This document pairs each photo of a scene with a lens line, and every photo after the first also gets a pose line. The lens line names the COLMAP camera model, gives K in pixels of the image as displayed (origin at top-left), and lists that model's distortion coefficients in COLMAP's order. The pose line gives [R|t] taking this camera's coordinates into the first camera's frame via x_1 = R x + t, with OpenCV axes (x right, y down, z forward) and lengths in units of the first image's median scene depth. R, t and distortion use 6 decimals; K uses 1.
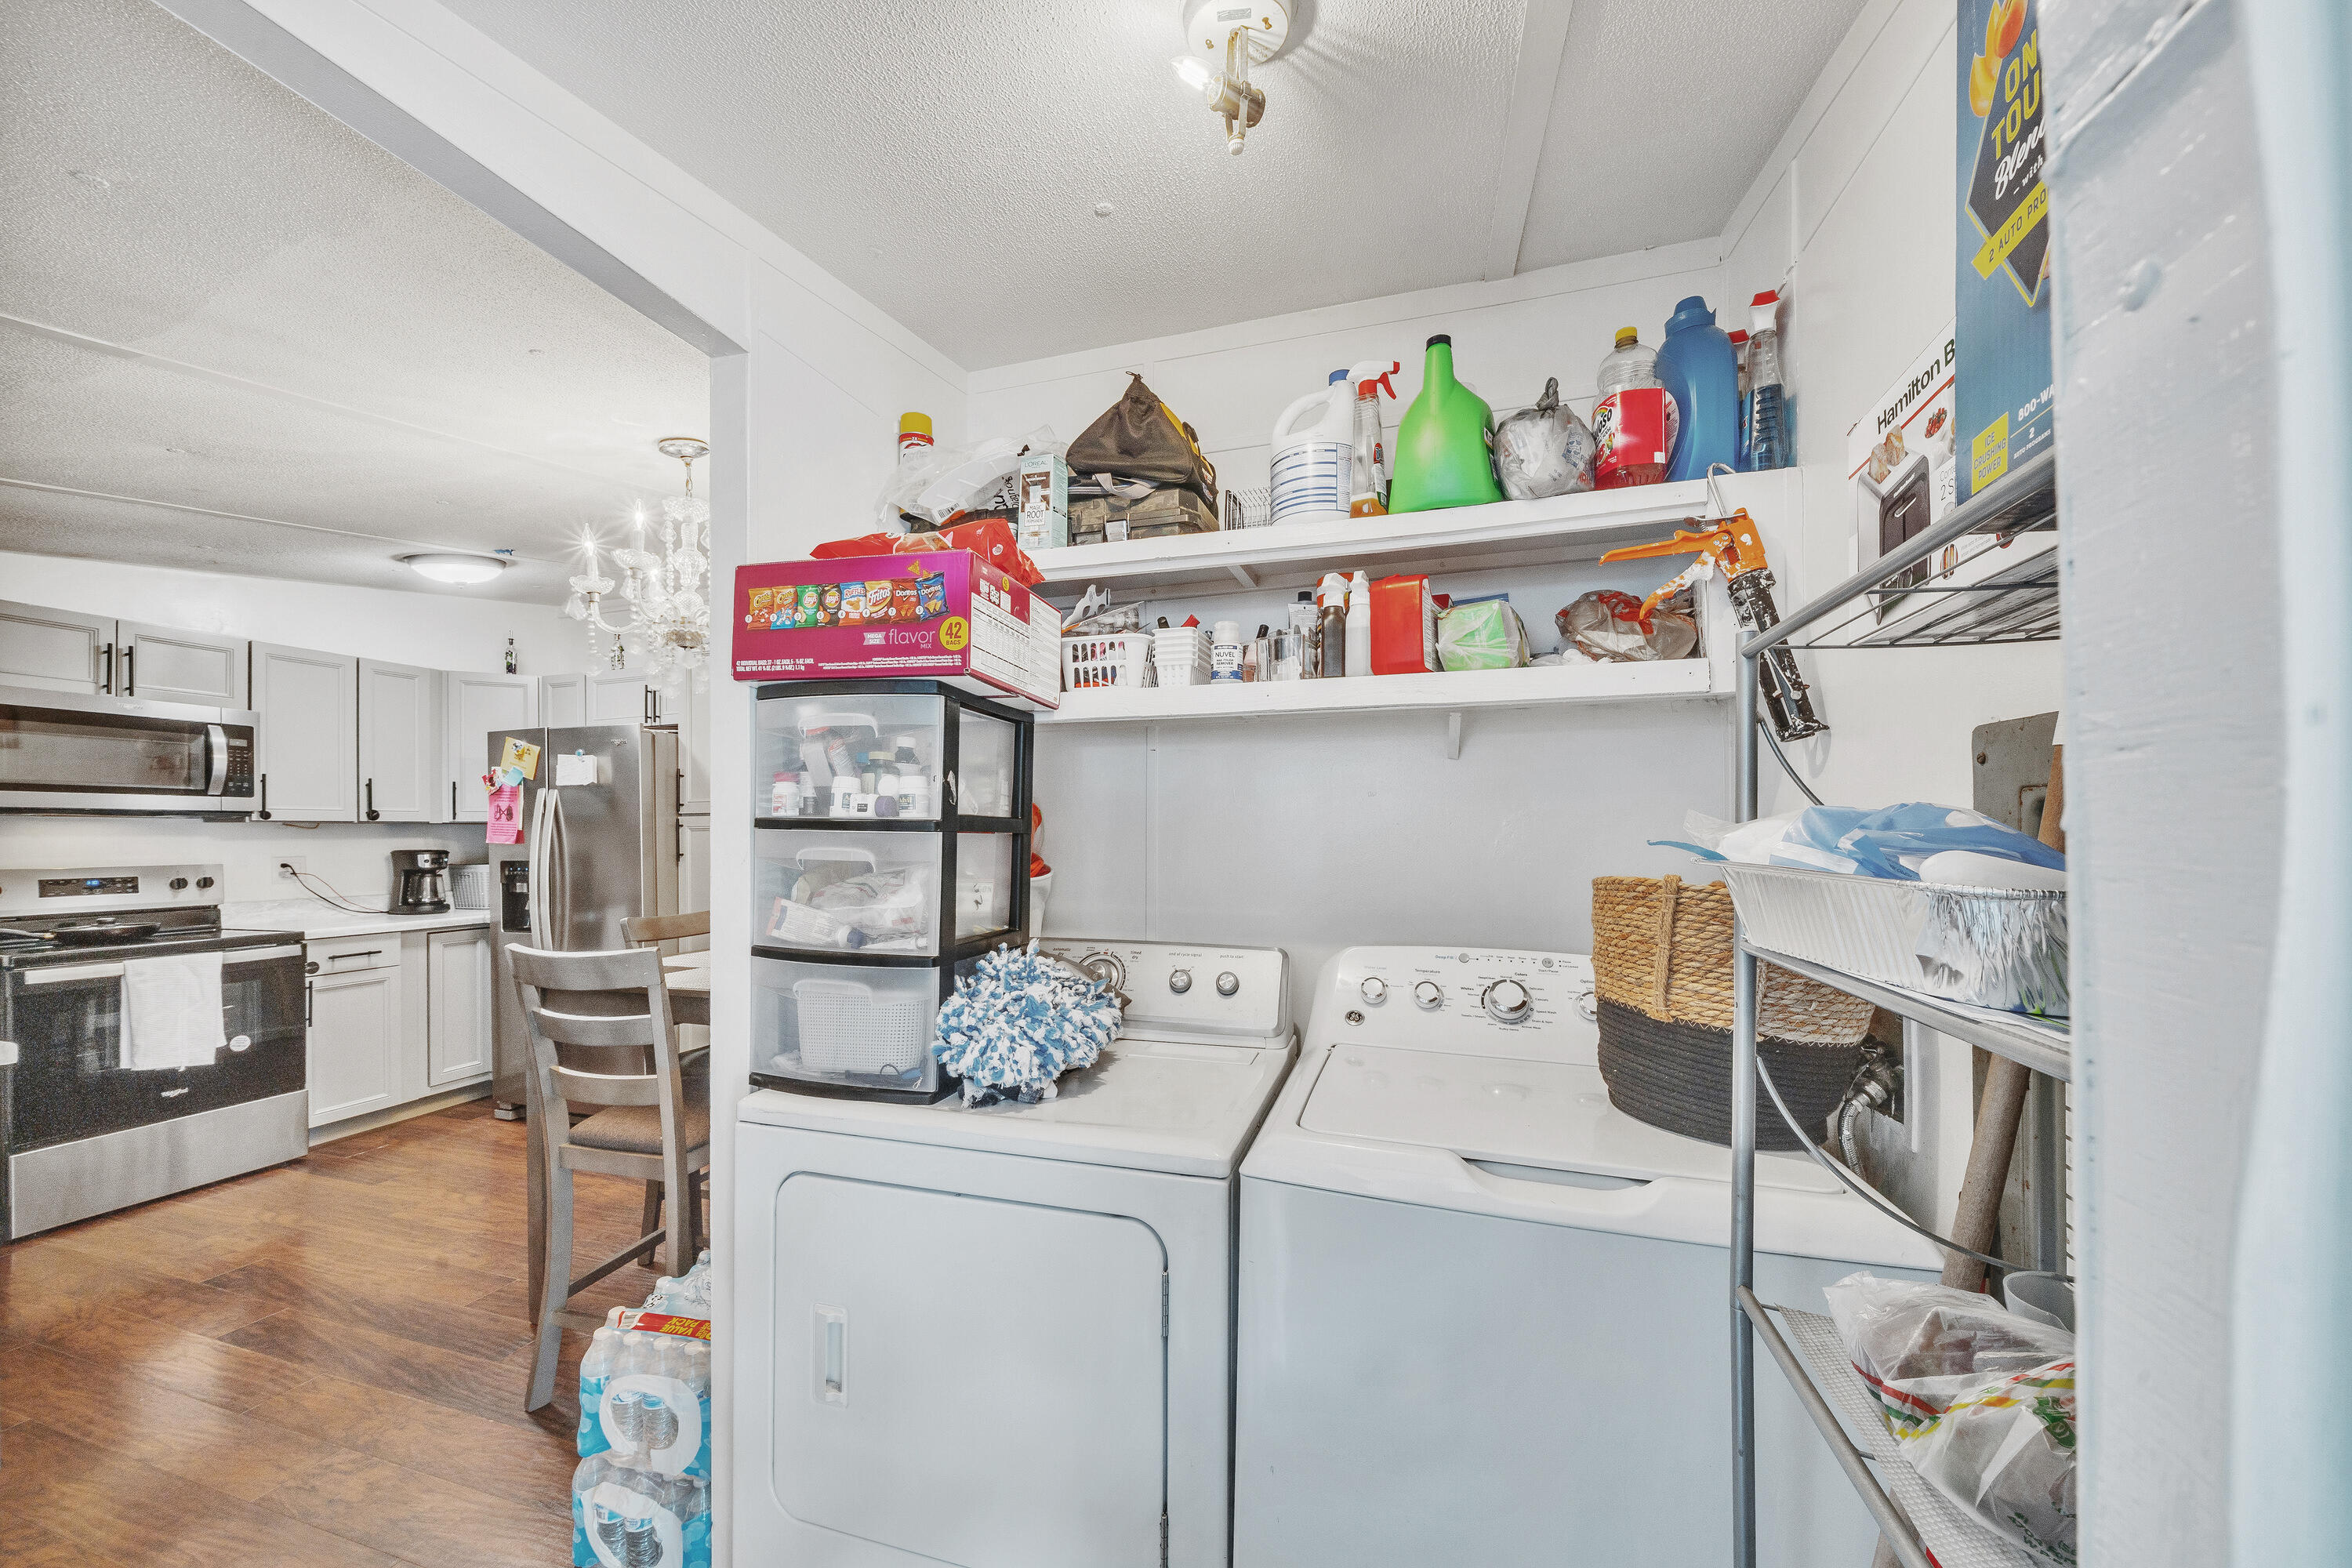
lens RADIAL K [[863.1, 0, 1172.8], [0, 863.1, 825.7], [0, 0, 1]] dist [-0.002134, -0.000110]
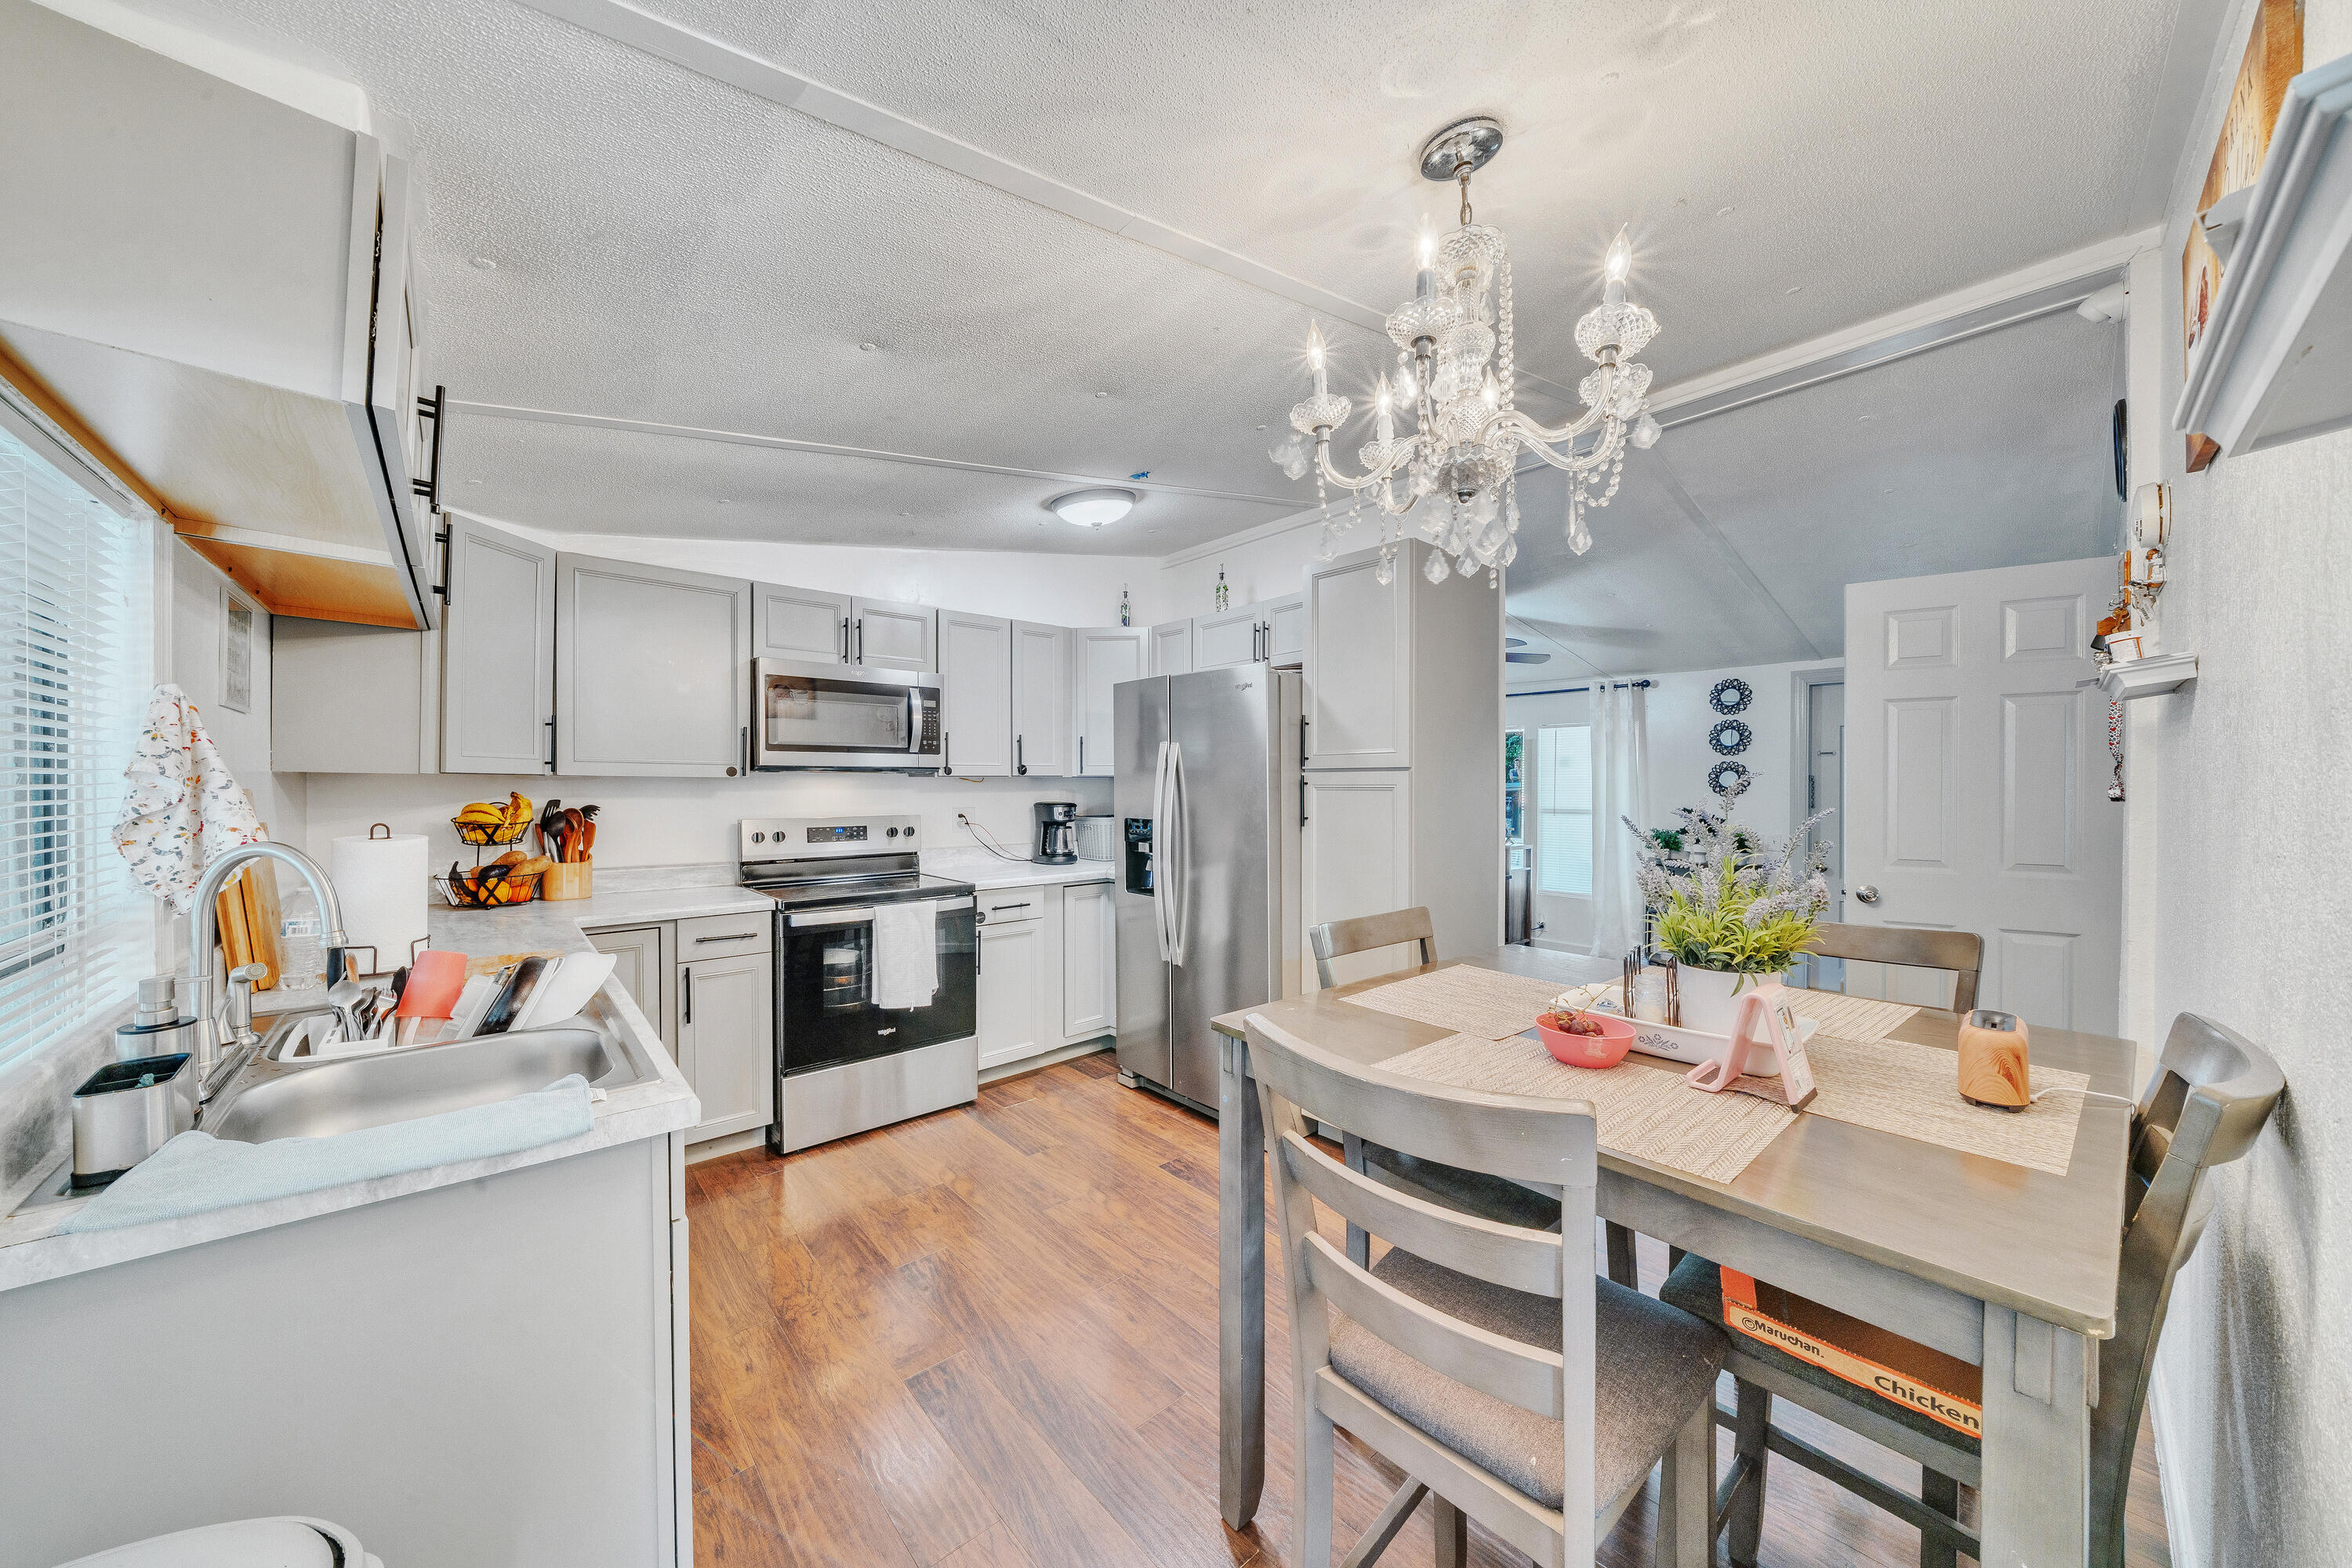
lens RADIAL K [[788.3, 0, 1175.7], [0, 788.3, 776.2], [0, 0, 1]] dist [0.000574, 0.000007]
pose [[0.862091, 0.004947, -0.506730, -0.303860], [-0.000321, 0.999957, 0.009216, -0.014265], [0.506754, -0.007782, 0.862056, 0.289296]]
